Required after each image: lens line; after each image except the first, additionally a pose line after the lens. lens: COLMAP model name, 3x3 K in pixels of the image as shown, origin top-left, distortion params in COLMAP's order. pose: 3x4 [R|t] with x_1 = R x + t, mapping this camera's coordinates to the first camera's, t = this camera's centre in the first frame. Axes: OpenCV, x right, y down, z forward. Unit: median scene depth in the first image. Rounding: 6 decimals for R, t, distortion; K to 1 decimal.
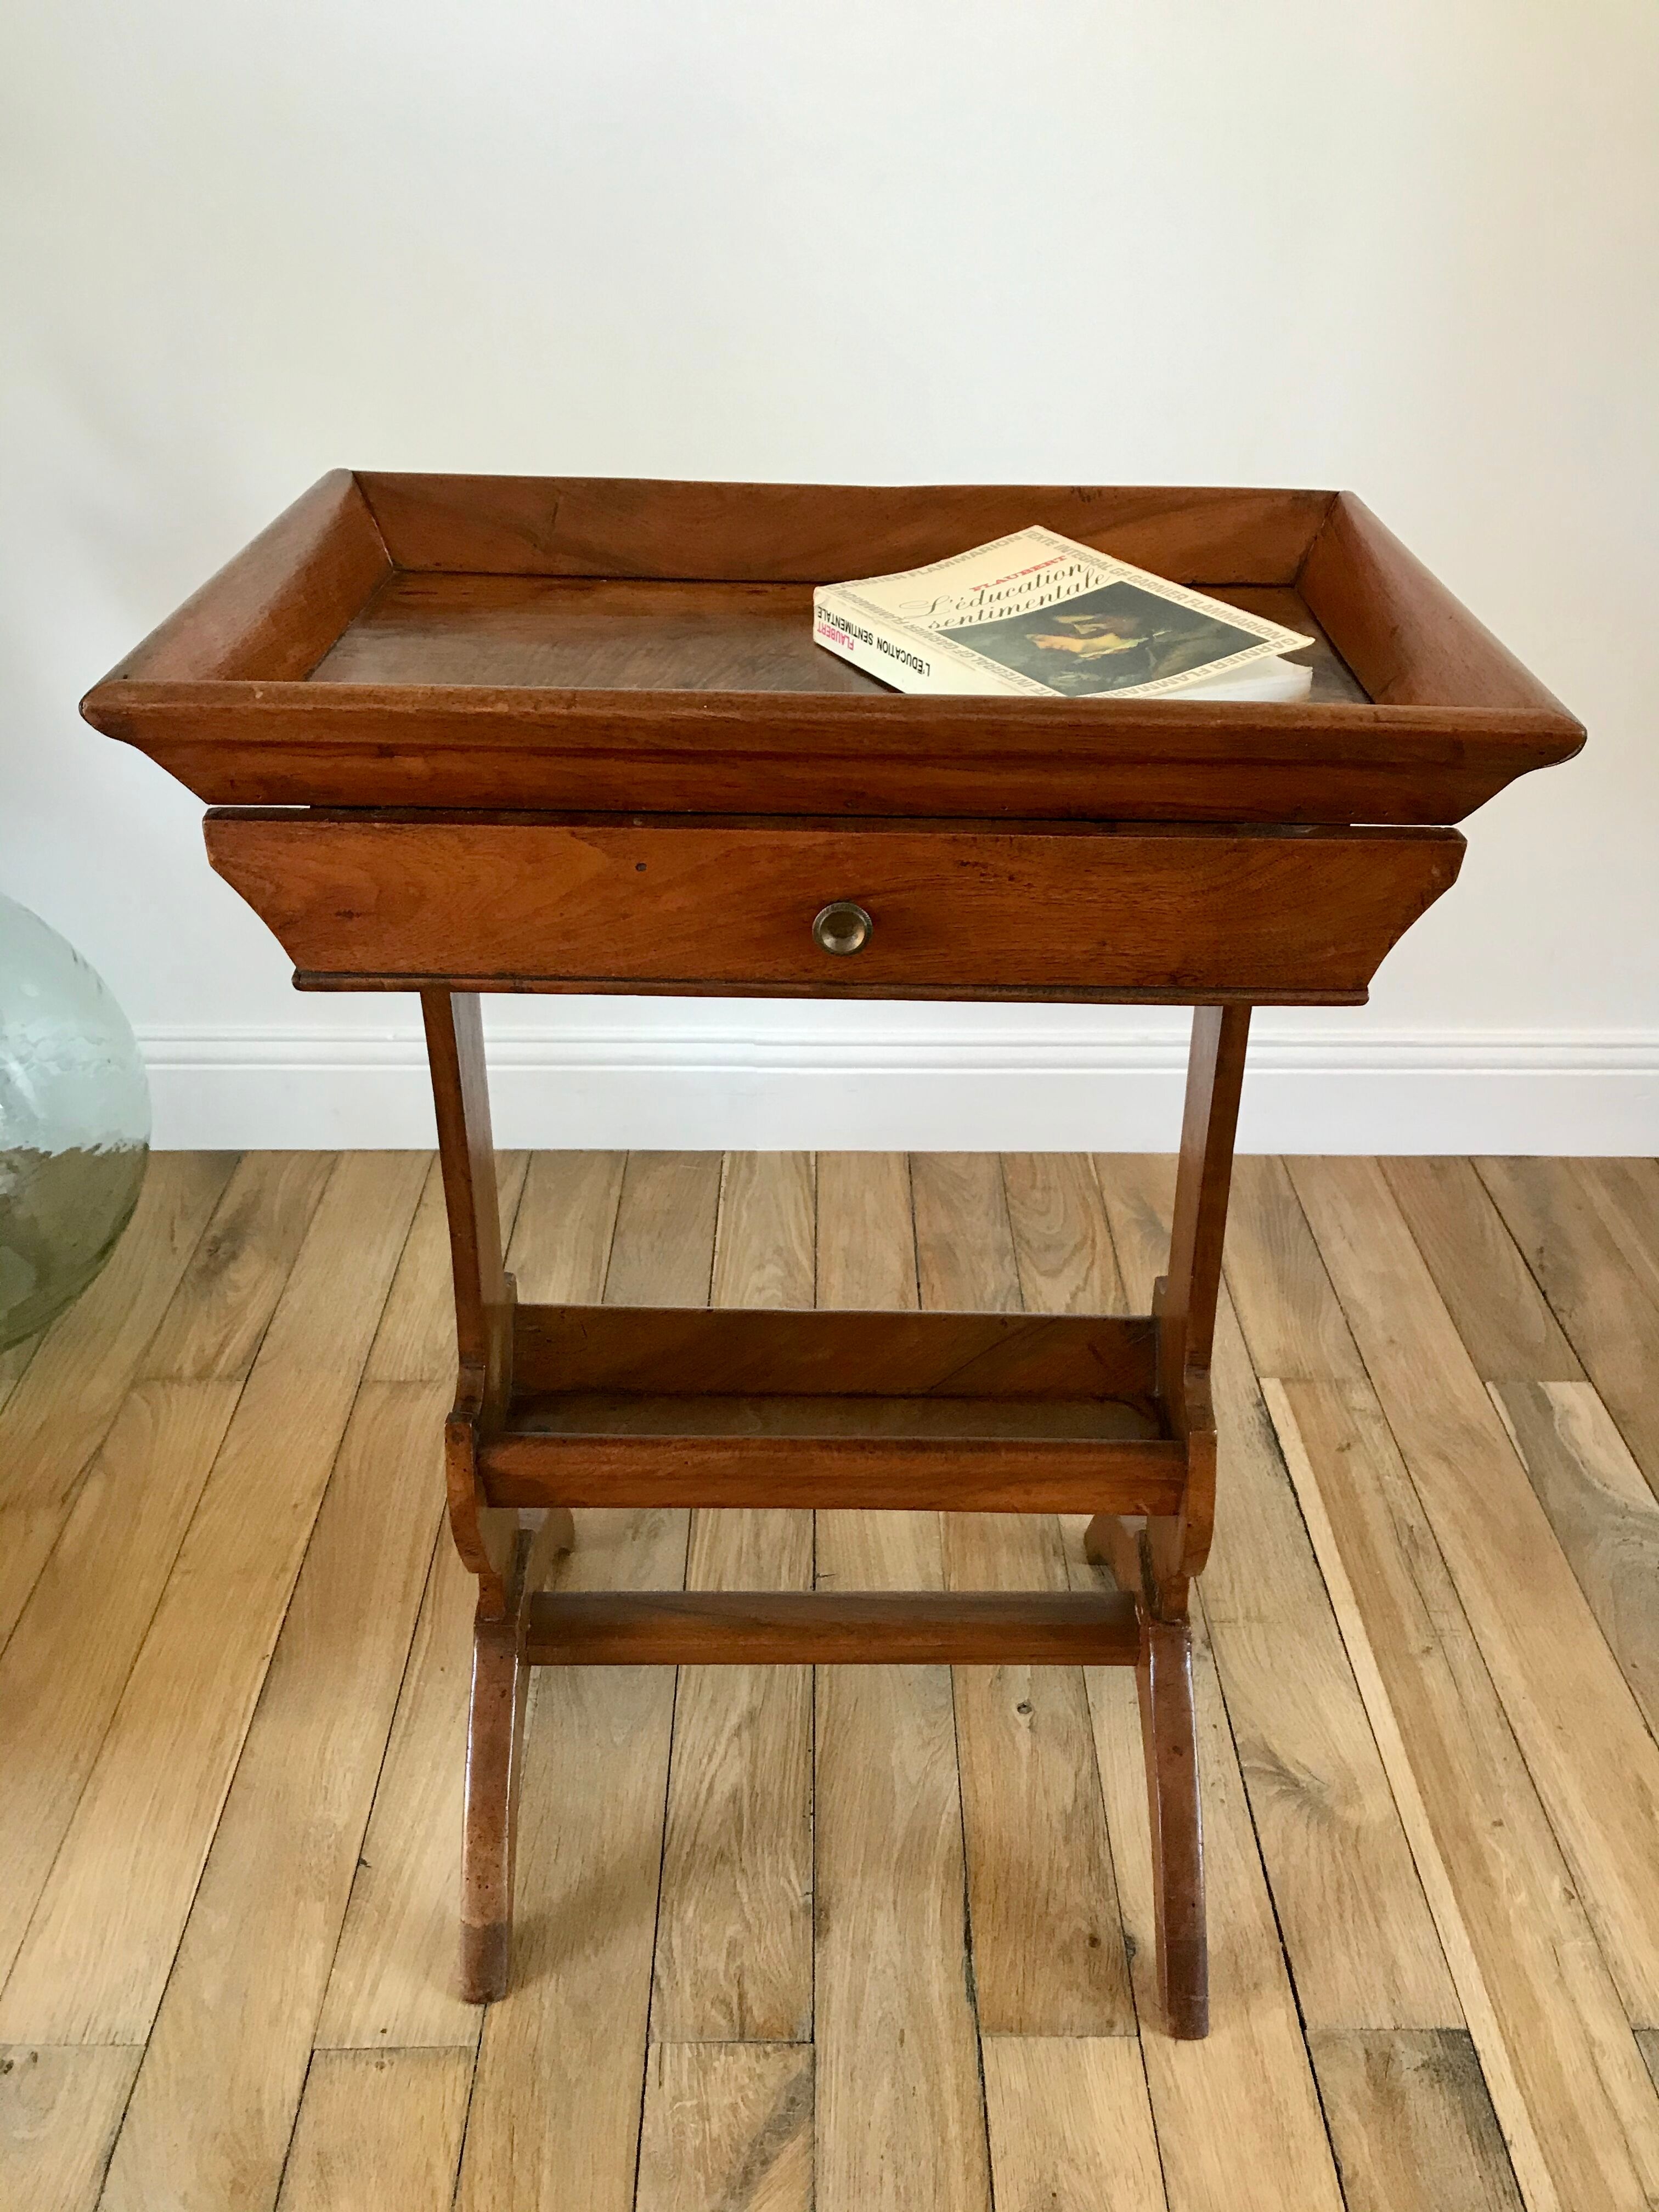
lens RADIAL K [[1815.9, 0, 841.1], [0, 1815.9, 1103.4], [0, 0, 1]] dist [0.022086, 0.002501]
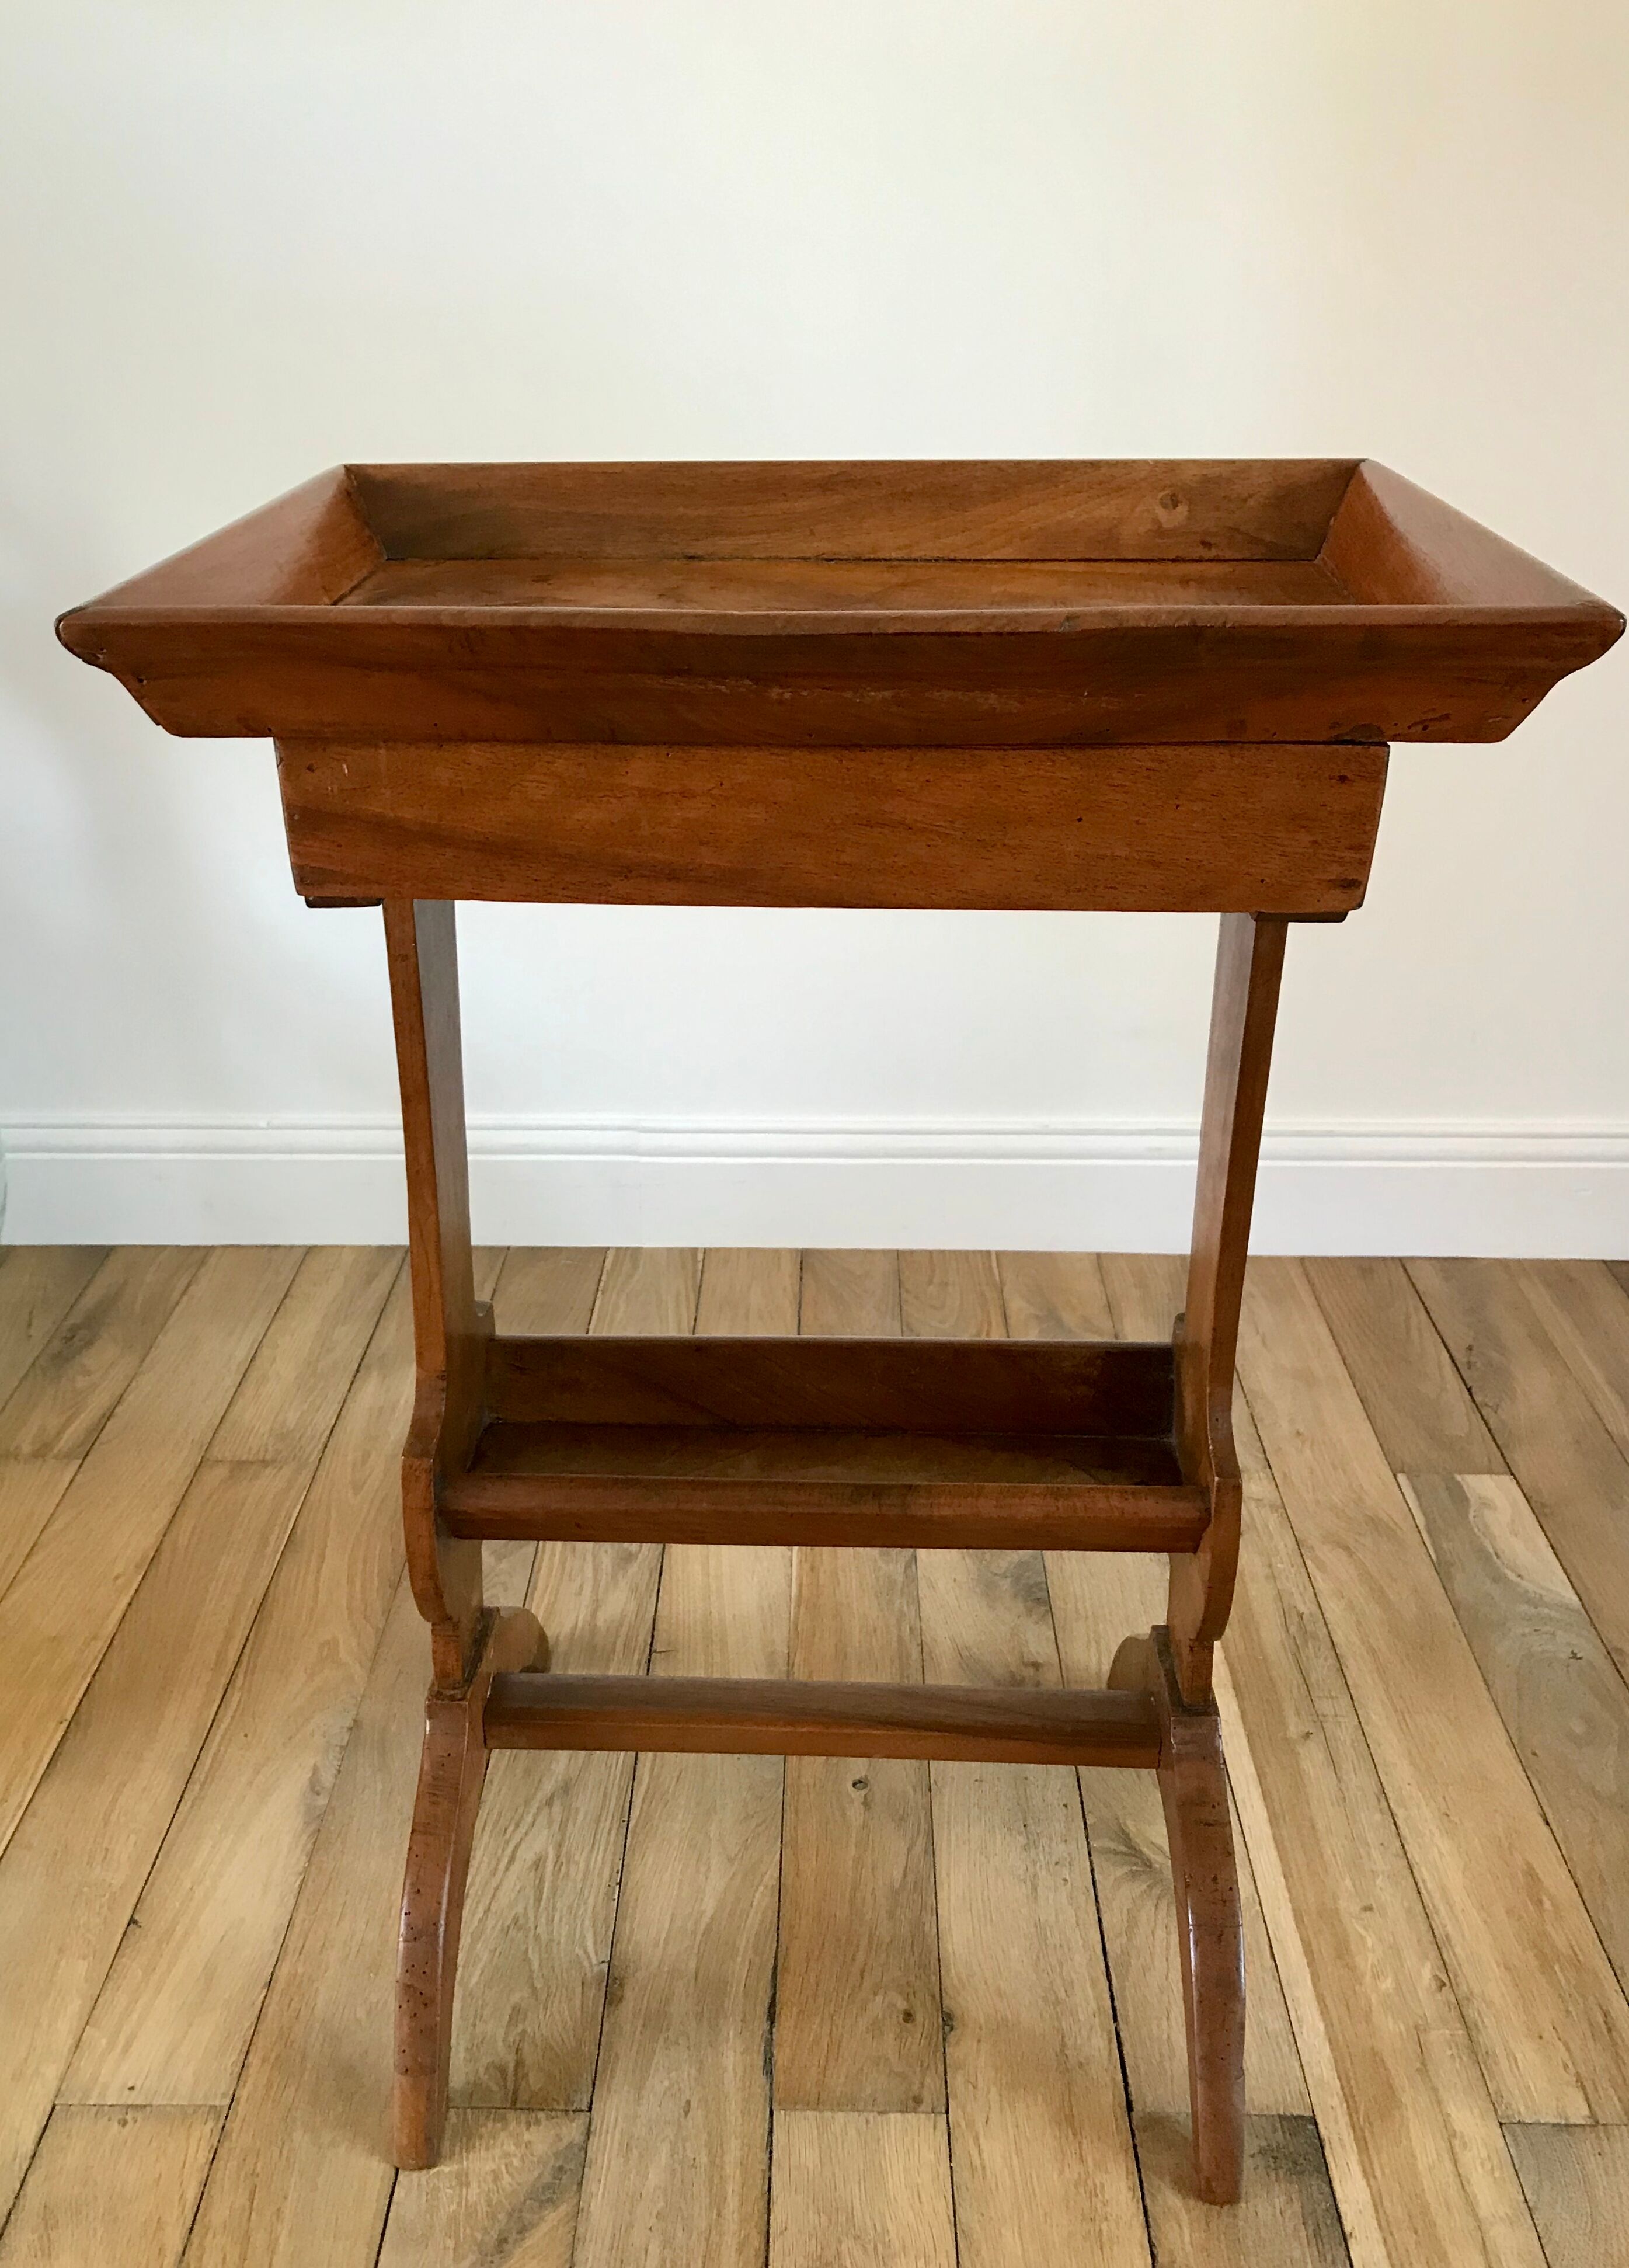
lens RADIAL K [[1929.3, 0, 769.9], [0, 1929.3, 1125.8], [0, 0, 1]] dist [0.016548, 0.014715]
pose [[0.998810, 0.000365, -0.048779, 0.108340], [-0.005743, 0.993898, -0.110157, 0.113956], [0.048441, 0.110306, 0.992716, -0.016451]]
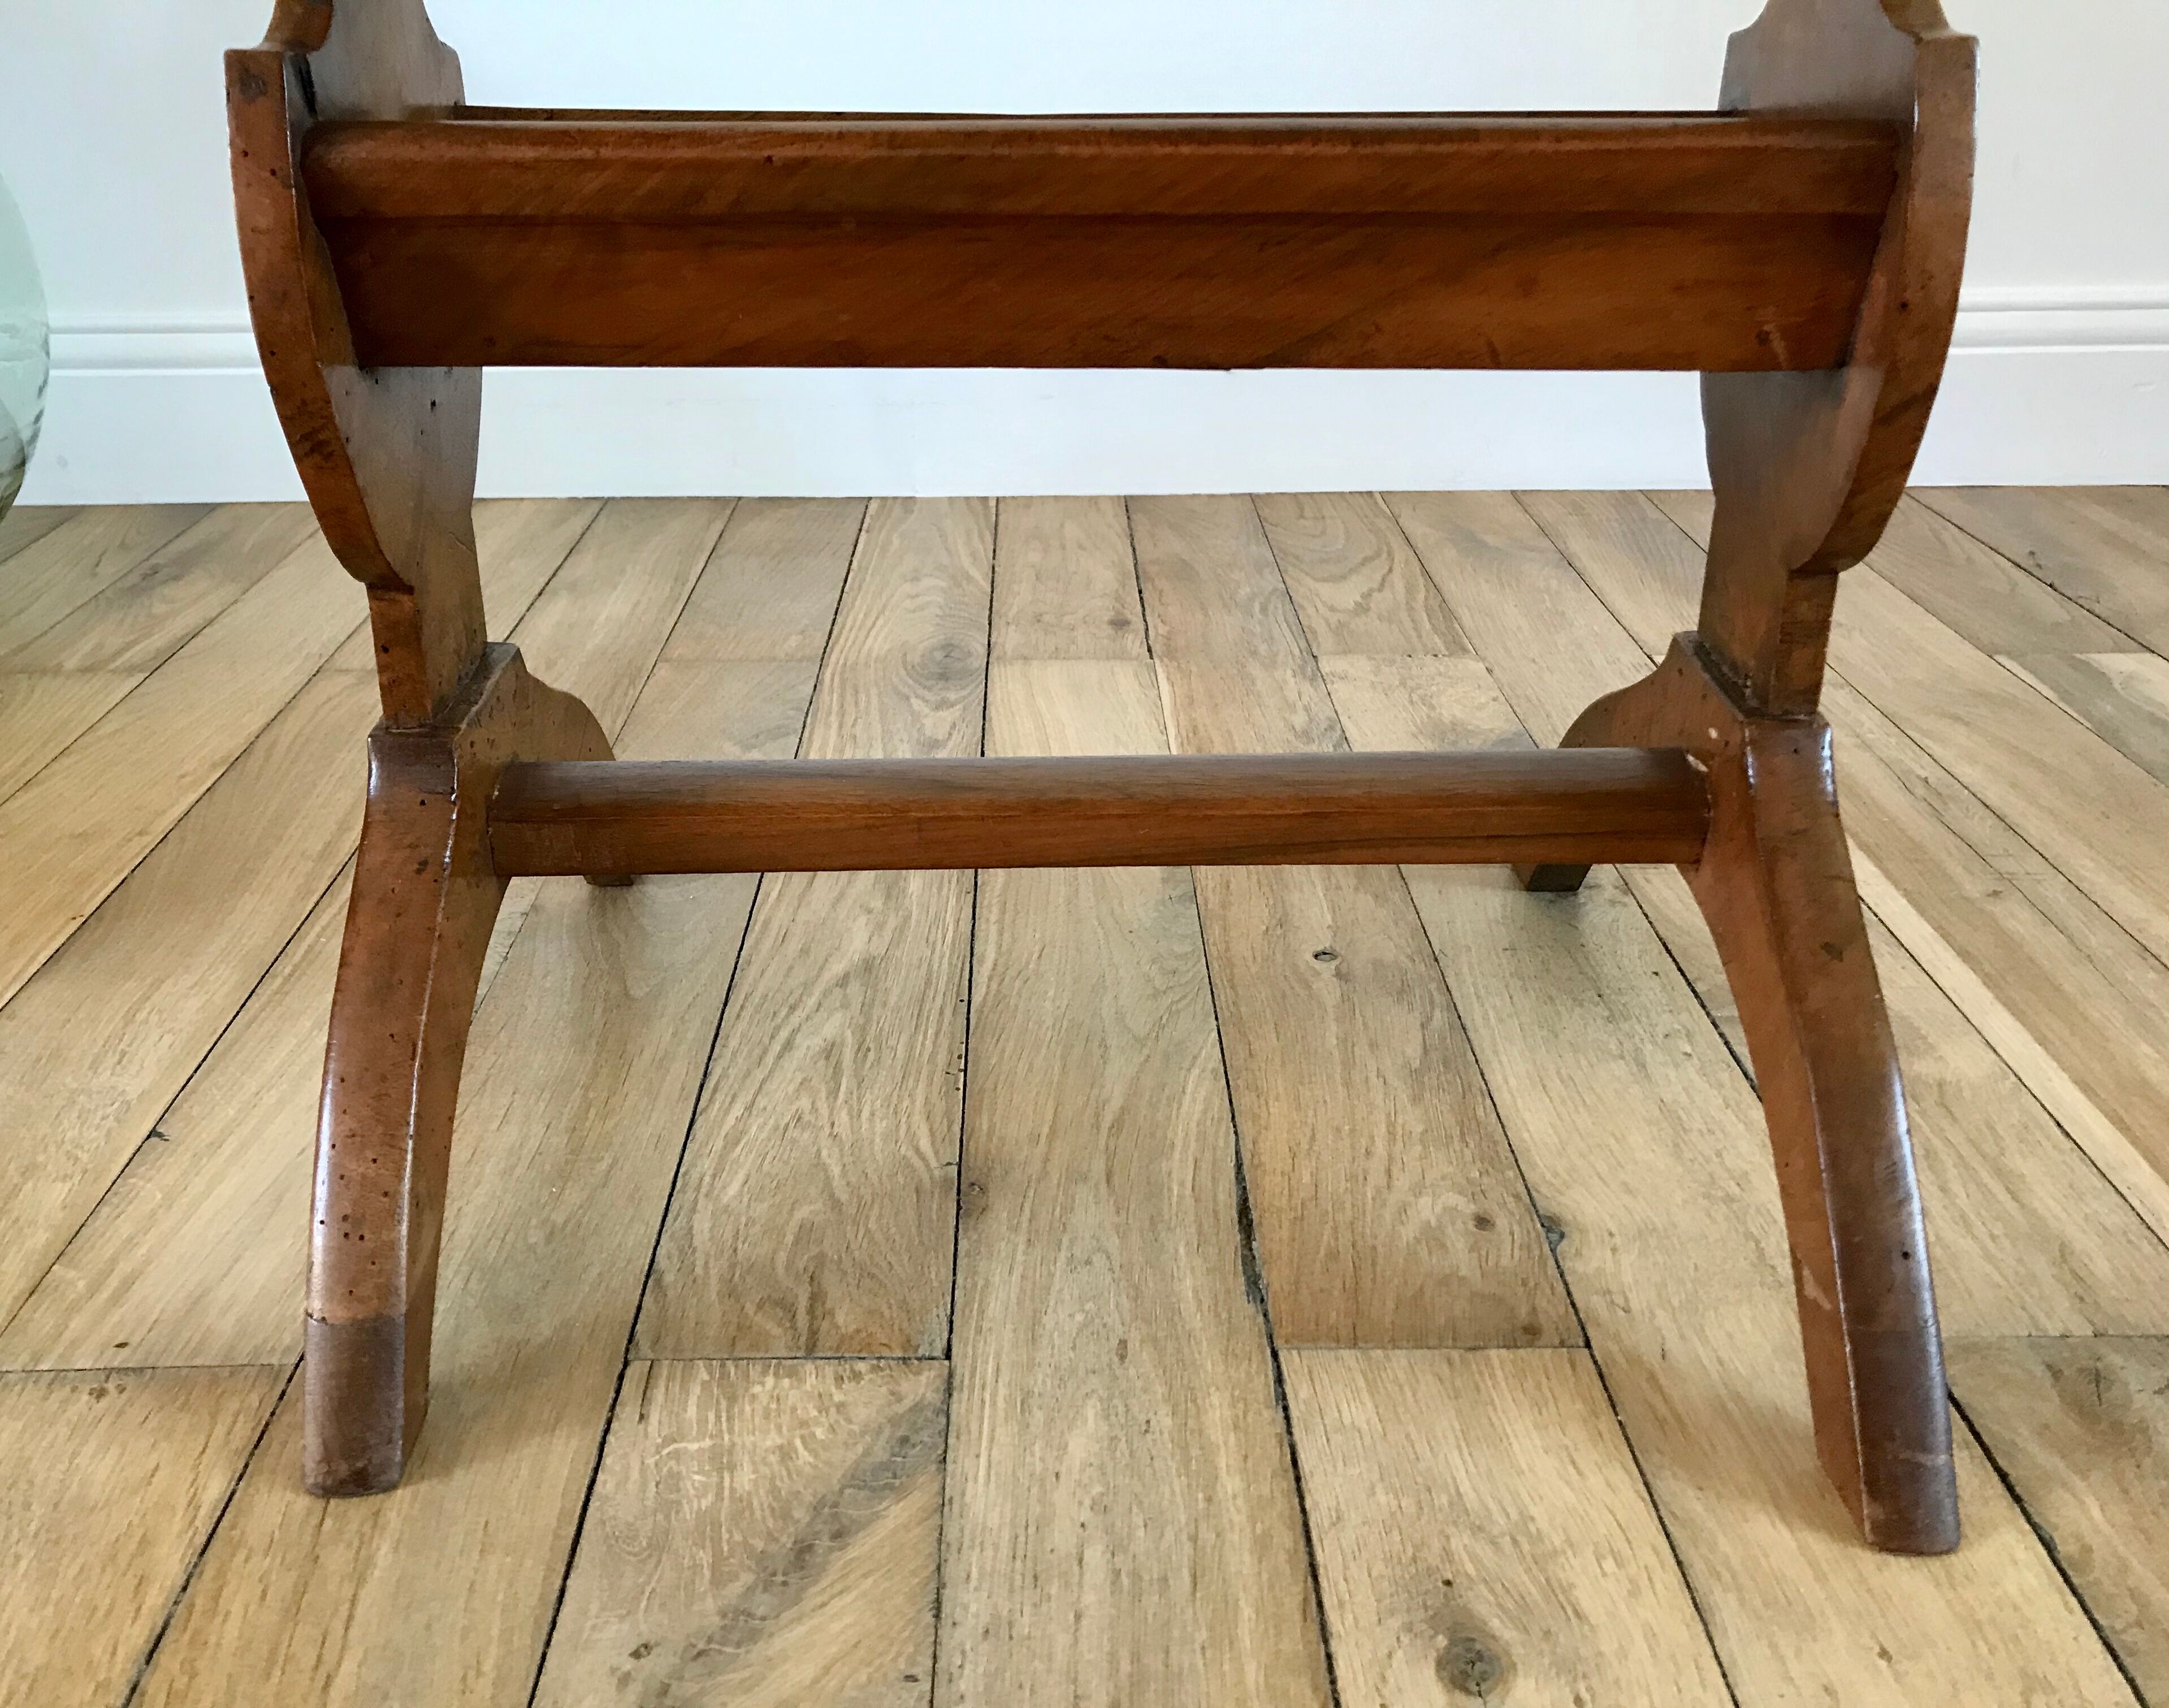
lens RADIAL K [[1866.4, 0, 1018.2], [0, 1866.4, 822.0], [0, 0, 1]] dist [0.047227, -0.063941]
pose [[0.999617, -0.013757, -0.023994, 0.016445], [0.010999, 0.993701, -0.111518, 0.375271], [0.025377, 0.111212, 0.993473, 0.409720]]
